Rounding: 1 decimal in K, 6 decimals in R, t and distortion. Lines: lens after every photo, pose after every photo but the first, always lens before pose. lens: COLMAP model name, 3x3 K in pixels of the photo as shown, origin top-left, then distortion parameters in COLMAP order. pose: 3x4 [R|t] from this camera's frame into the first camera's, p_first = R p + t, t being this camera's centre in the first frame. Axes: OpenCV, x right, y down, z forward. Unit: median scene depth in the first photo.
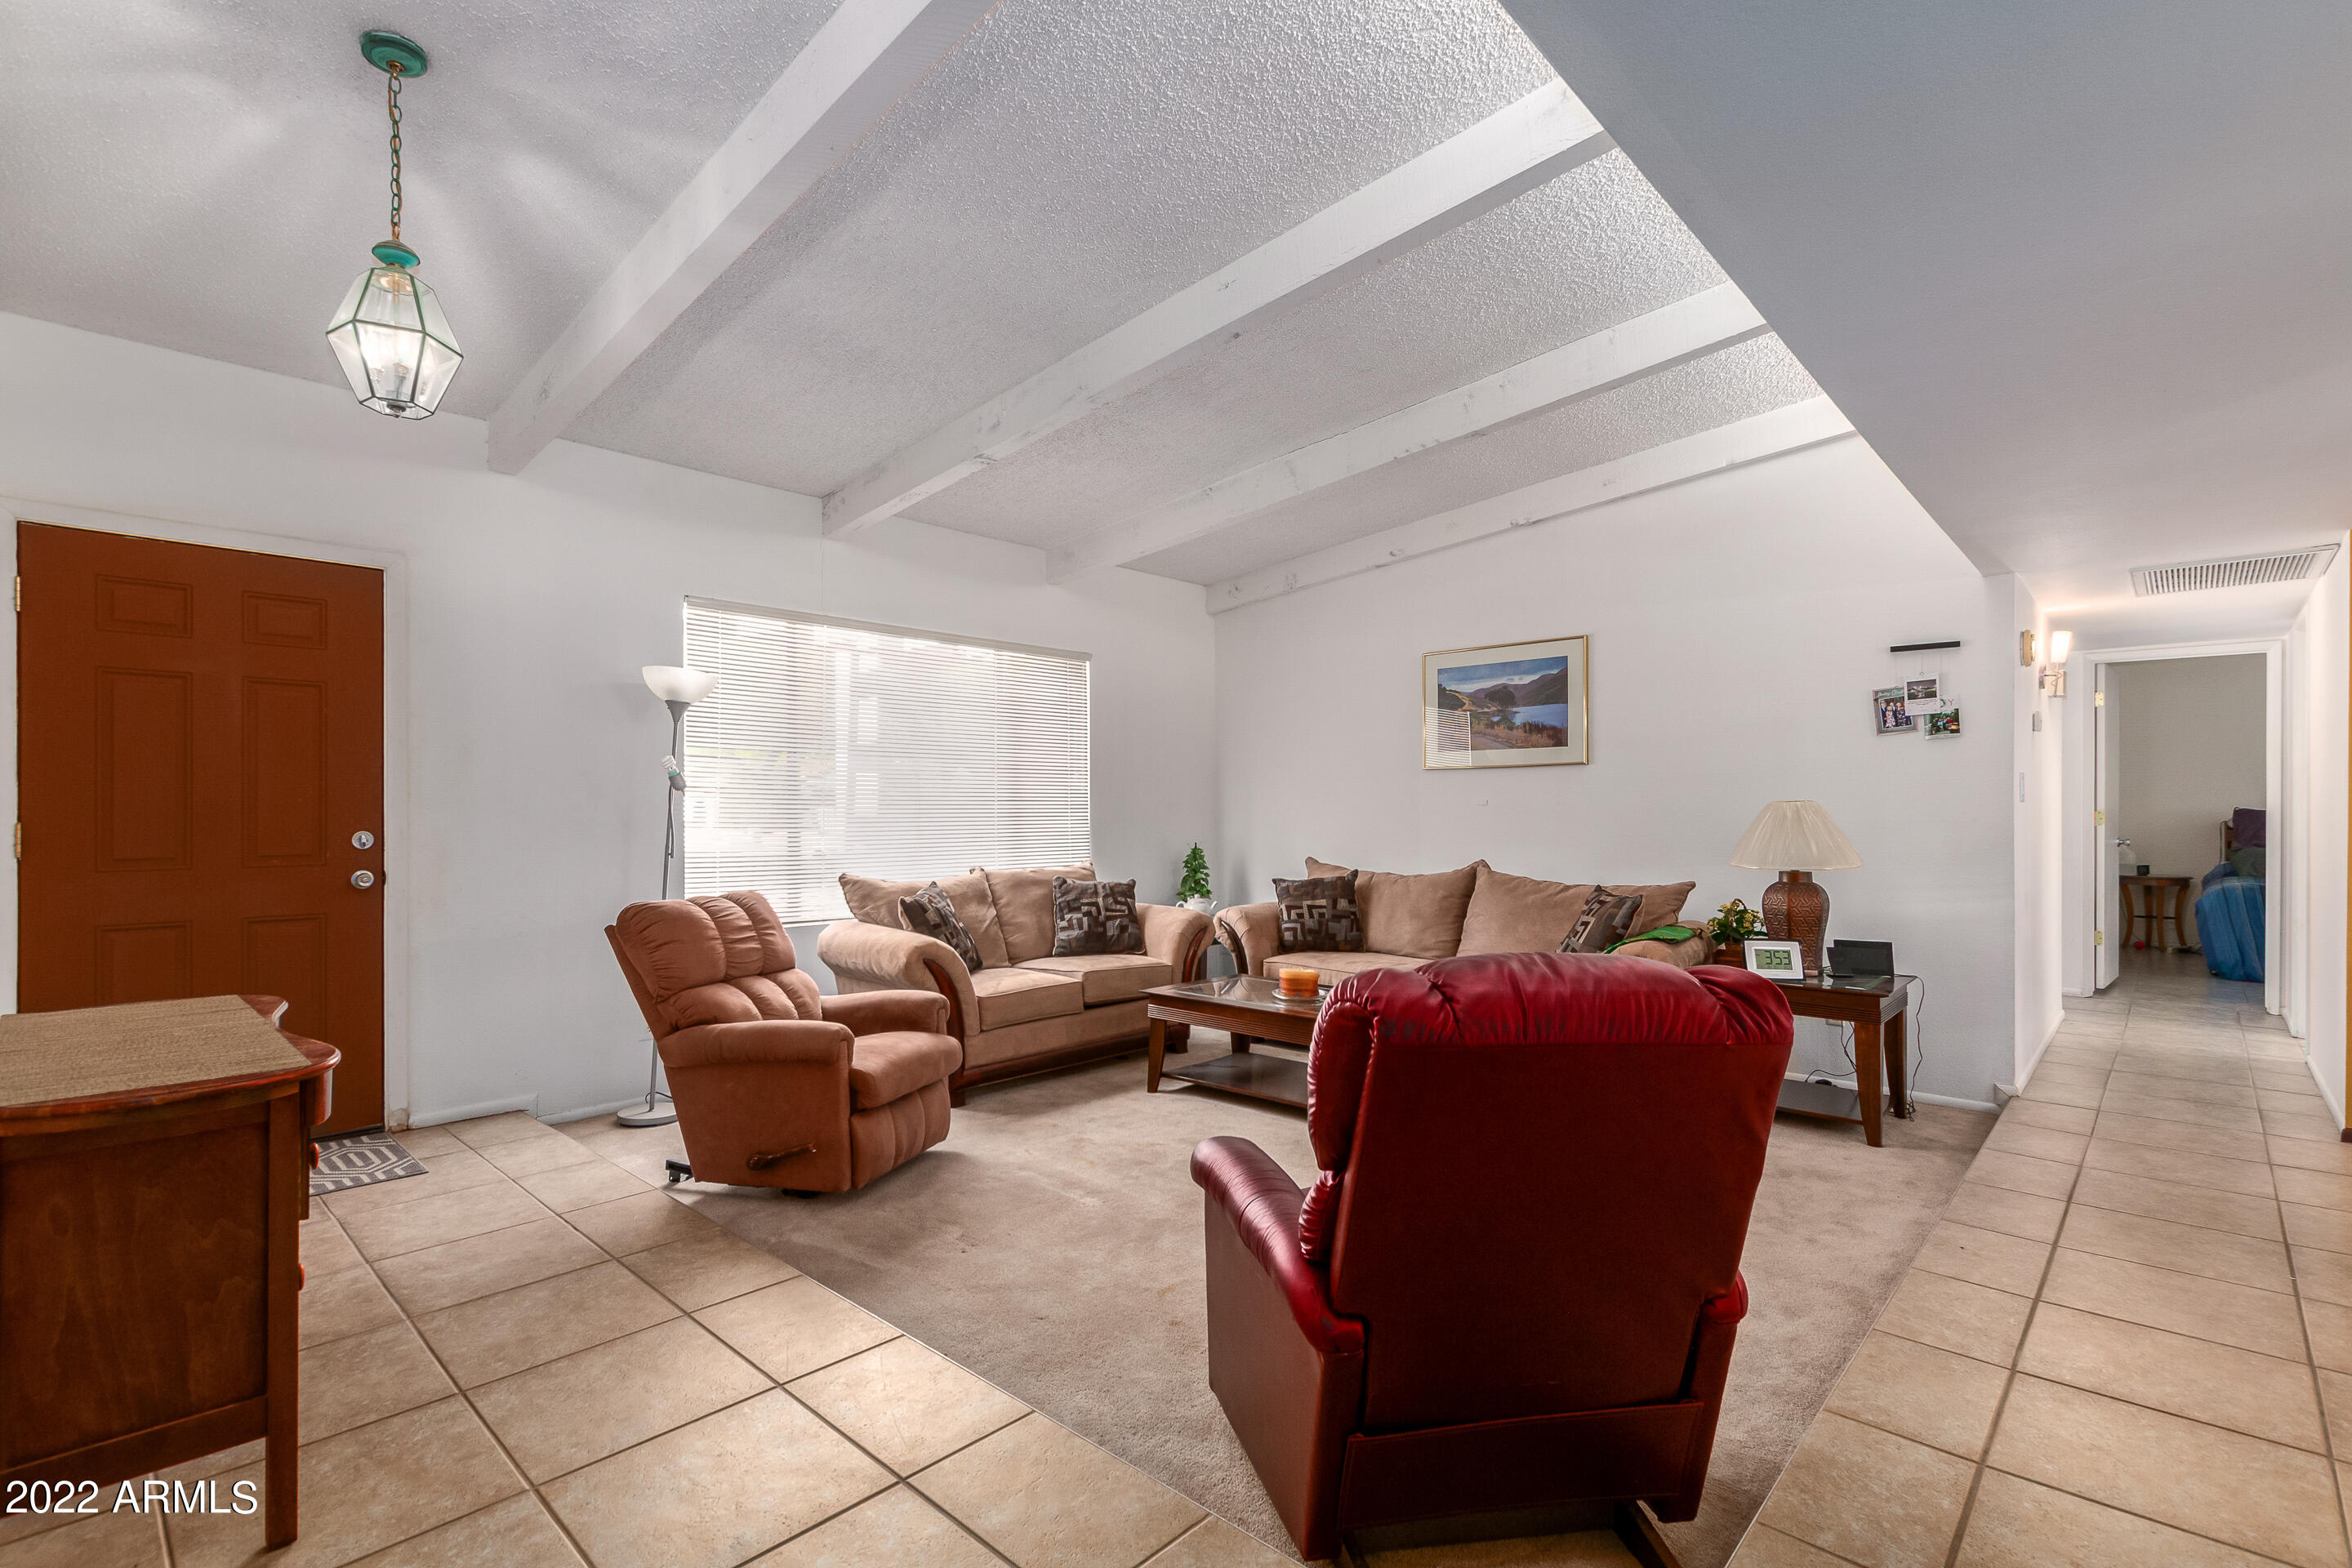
lens RADIAL K [[1073.0, 0, 1191.2], [0, 1073.0, 808.2], [0, 0, 1]] dist [0.007437, -0.002480]
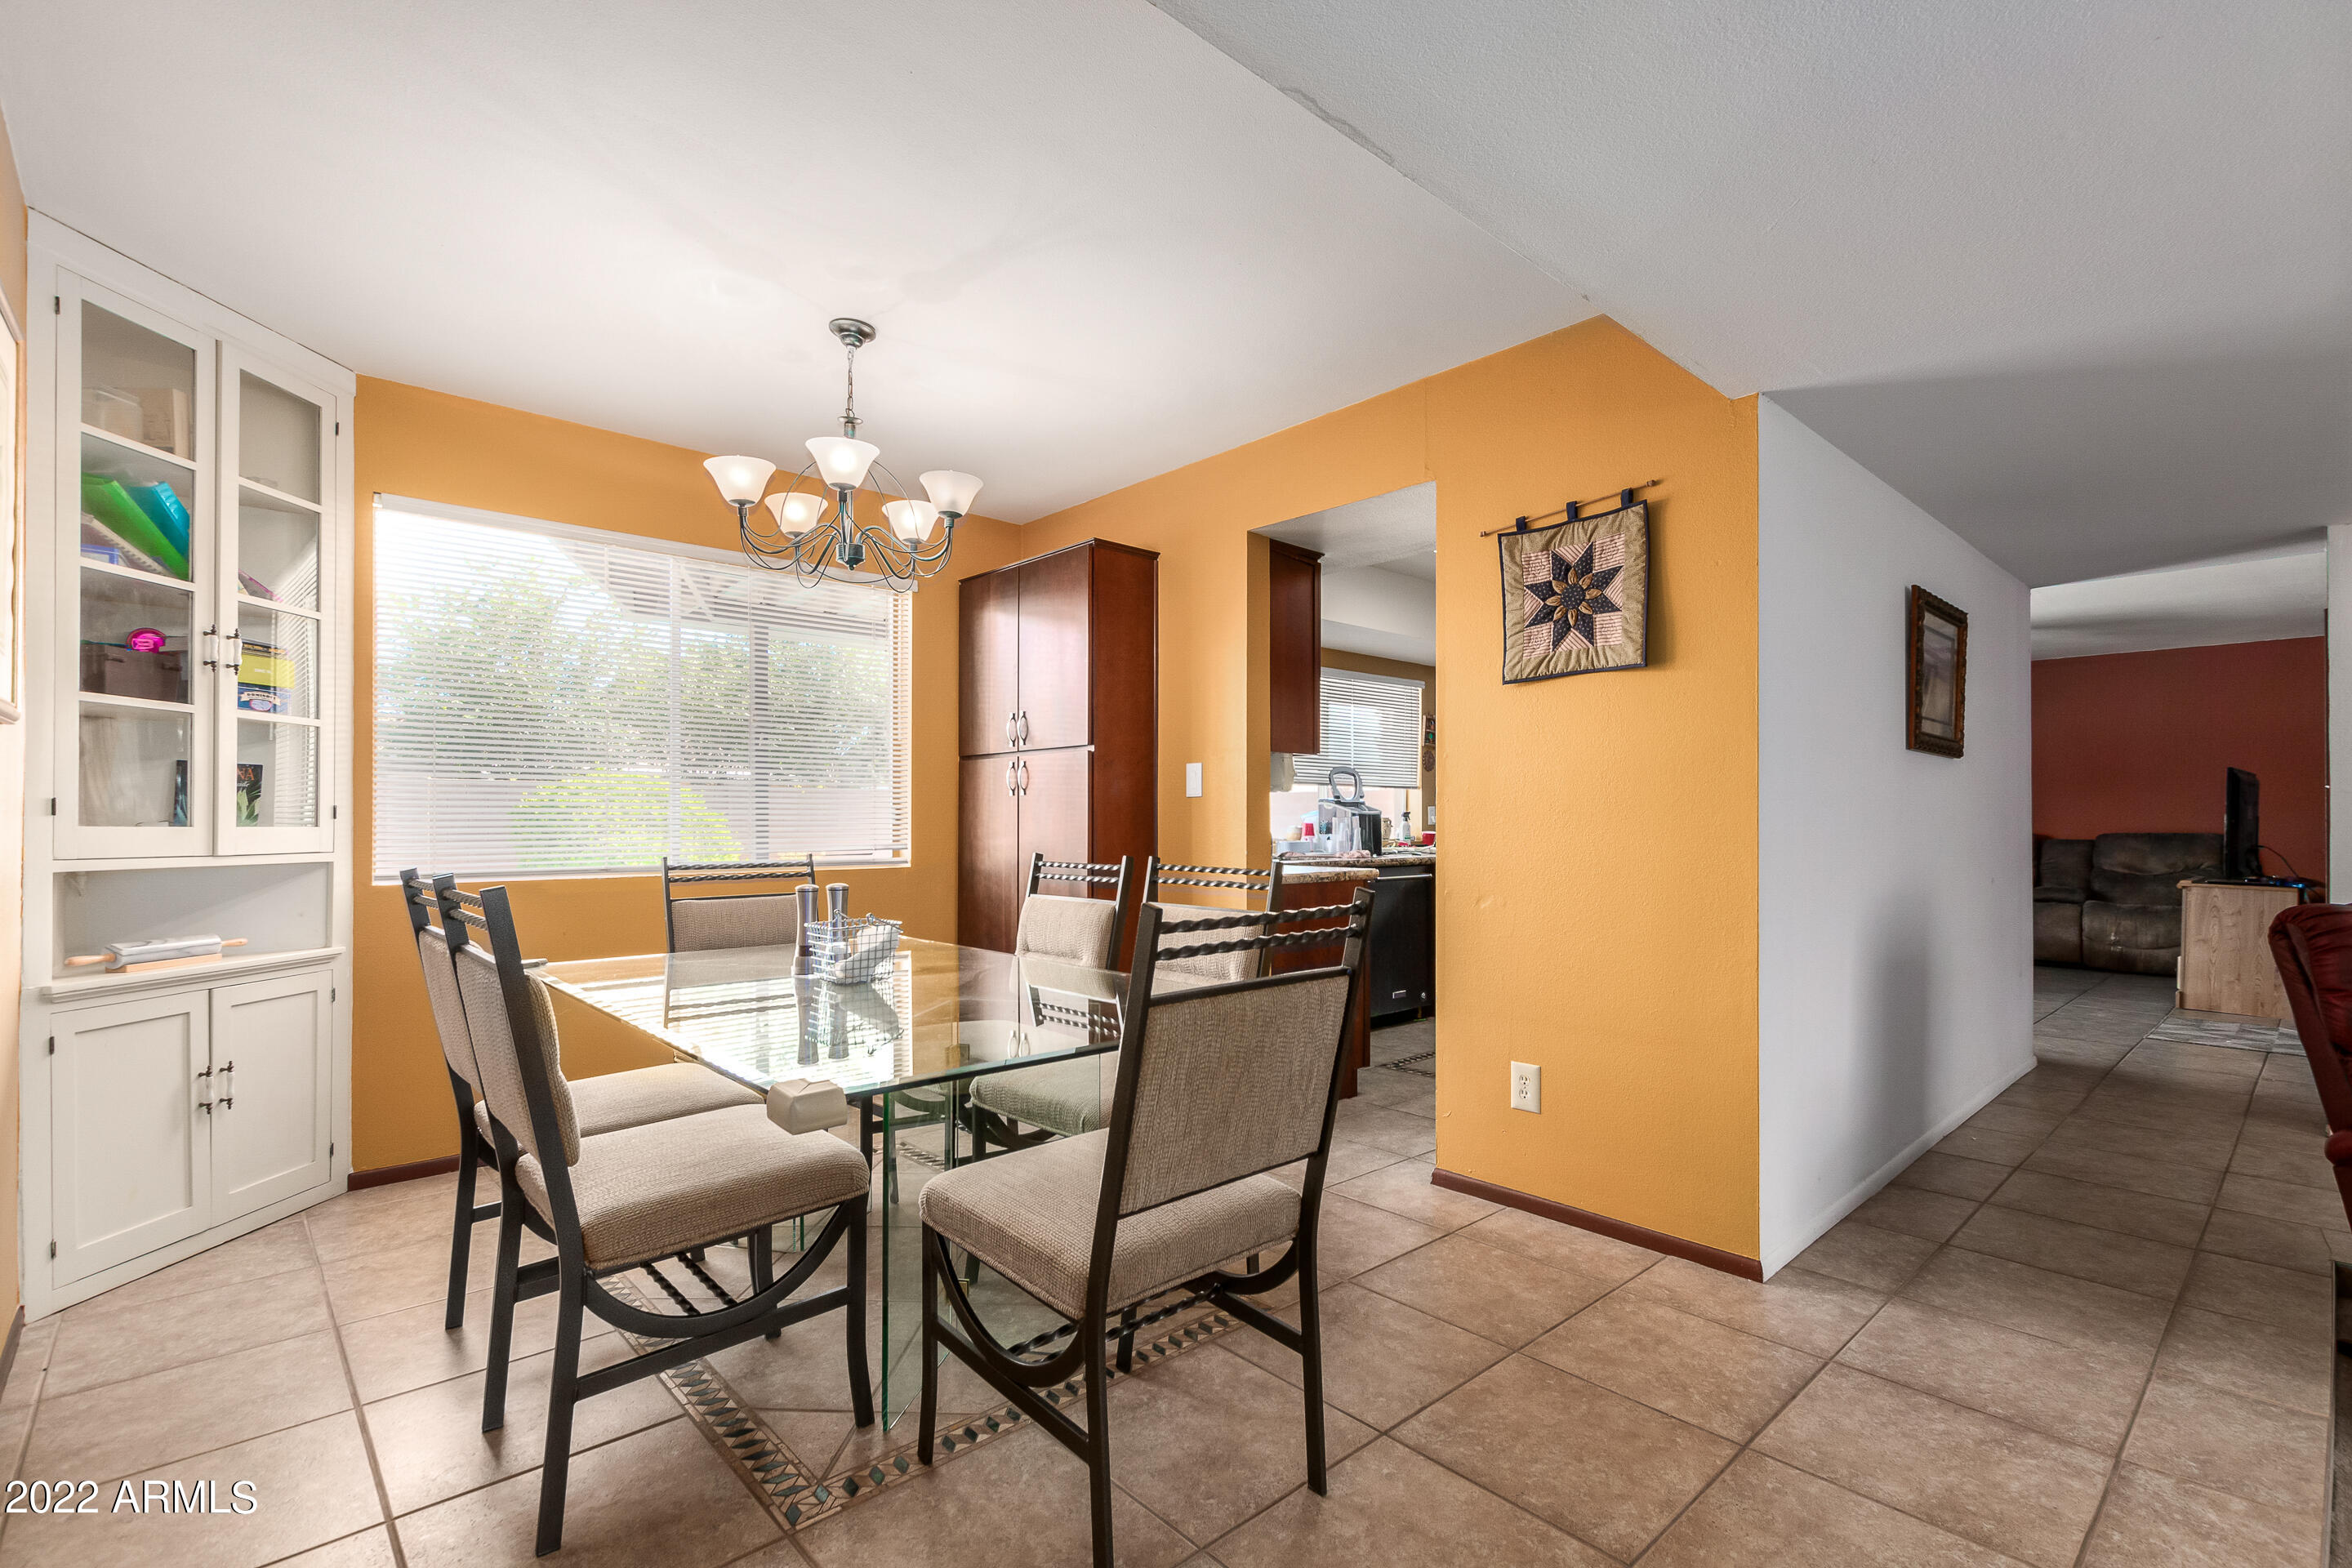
lens RADIAL K [[1073.0, 0, 1186.9], [0, 1073.0, 819.6], [0, 0, 1]] dist [0.007437, -0.002480]
pose [[-0.996854, -0.001691, 0.079247, 0.562374], [-0.001545, 0.999997, 0.001900, 0.008534], [-0.079250, 0.001772, -0.996853, 0.750324]]
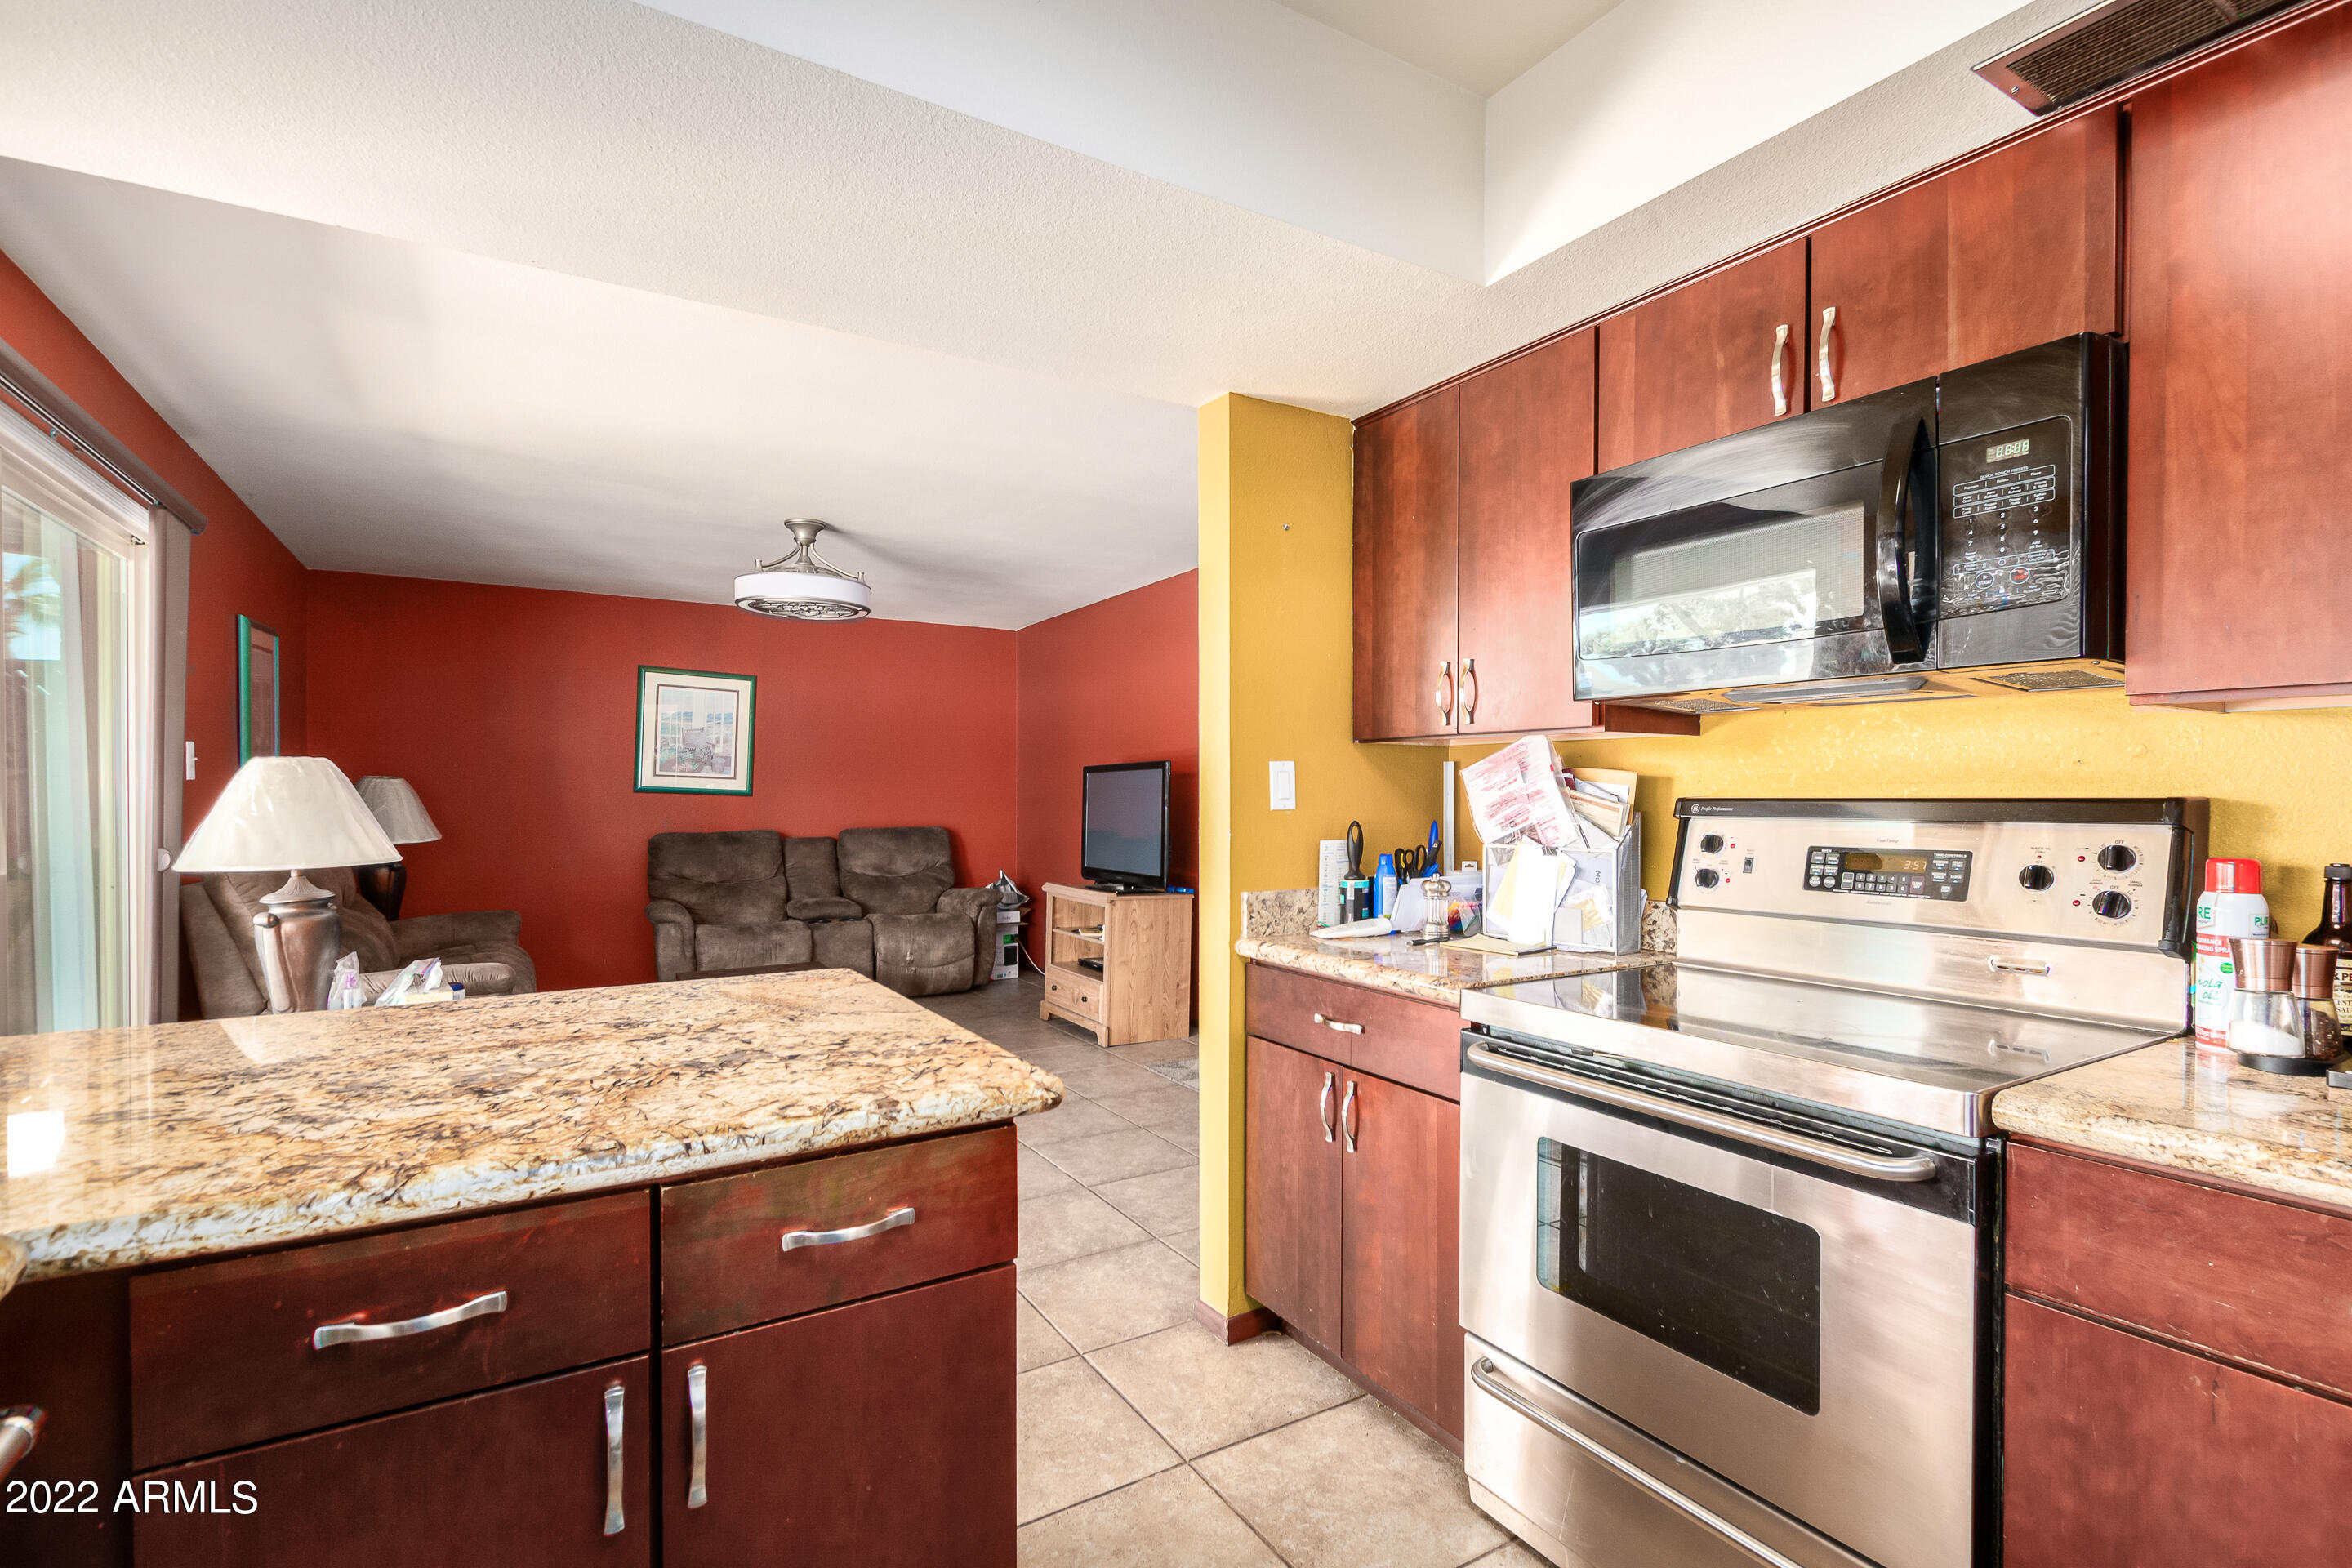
lens RADIAL K [[1073.0, 0, 1184.6], [0, 1073.0, 802.7], [0, 0, 1]] dist [0.007437, -0.002480]
pose [[-0.277240, 0.005936, -0.960782, 0.496339], [-0.005199, 0.999957, 0.007678, -0.013816], [0.960787, 0.007123, -0.277198, -0.131258]]
